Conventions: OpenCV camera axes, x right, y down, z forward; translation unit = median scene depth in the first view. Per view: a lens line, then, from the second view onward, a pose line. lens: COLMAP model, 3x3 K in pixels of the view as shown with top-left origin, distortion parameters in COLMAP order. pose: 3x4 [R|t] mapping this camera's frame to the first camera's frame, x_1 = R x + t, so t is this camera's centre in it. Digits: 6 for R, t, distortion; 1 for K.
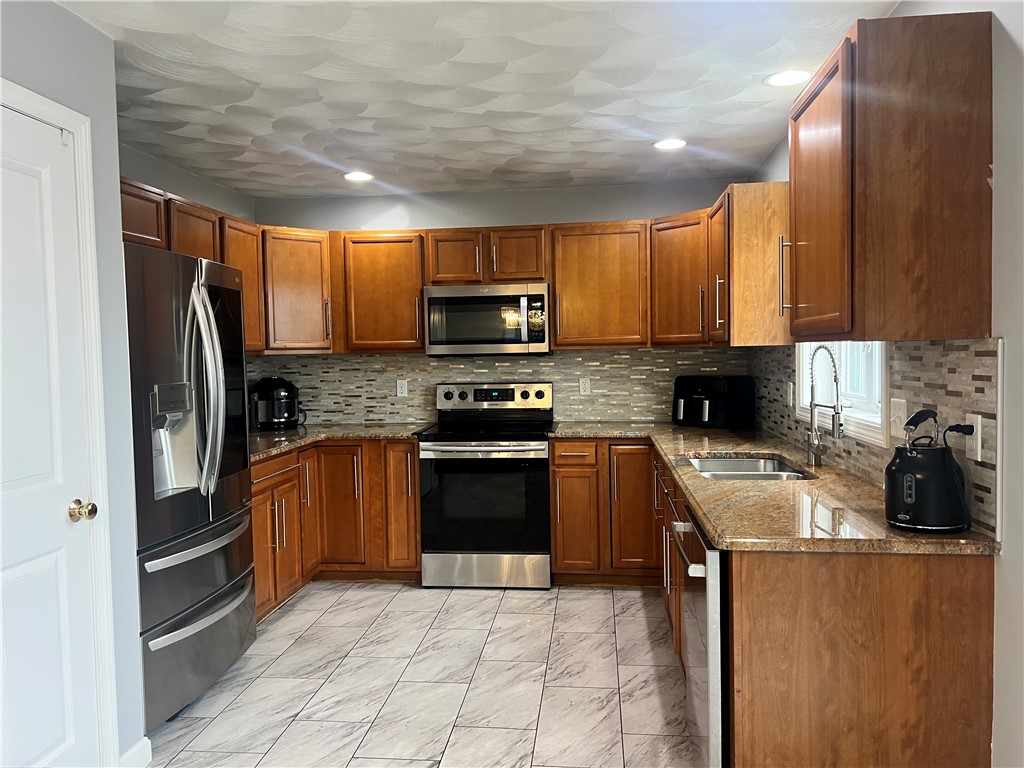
lens RADIAL K [[764.2, 0, 509.4], [0, 764.2, 390.1], [0, 0, 1]] dist [0.042890, -0.010042]
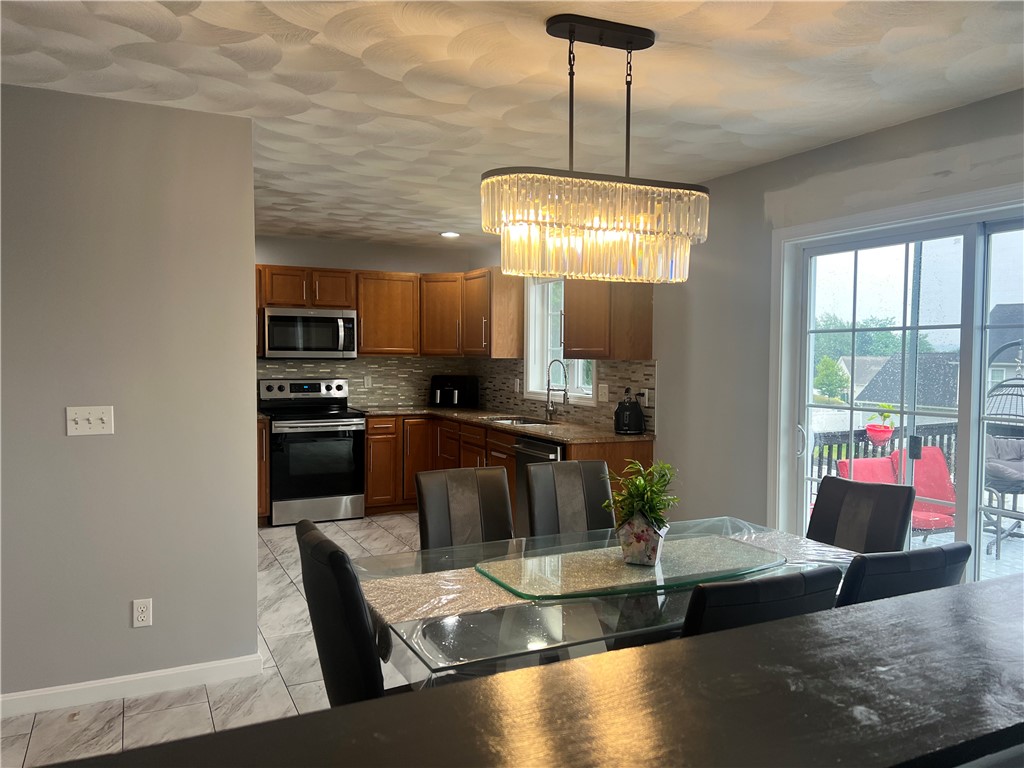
lens RADIAL K [[764.2, 0, 512.7], [0, 764.2, 383.1], [0, 0, 1]] dist [0.042890, -0.010042]
pose [[0.838618, 0.004740, 0.544699, -0.497130], [0.003135, 0.999904, -0.013527, 0.019046], [-0.544710, 0.013051, 0.838523, -0.390002]]
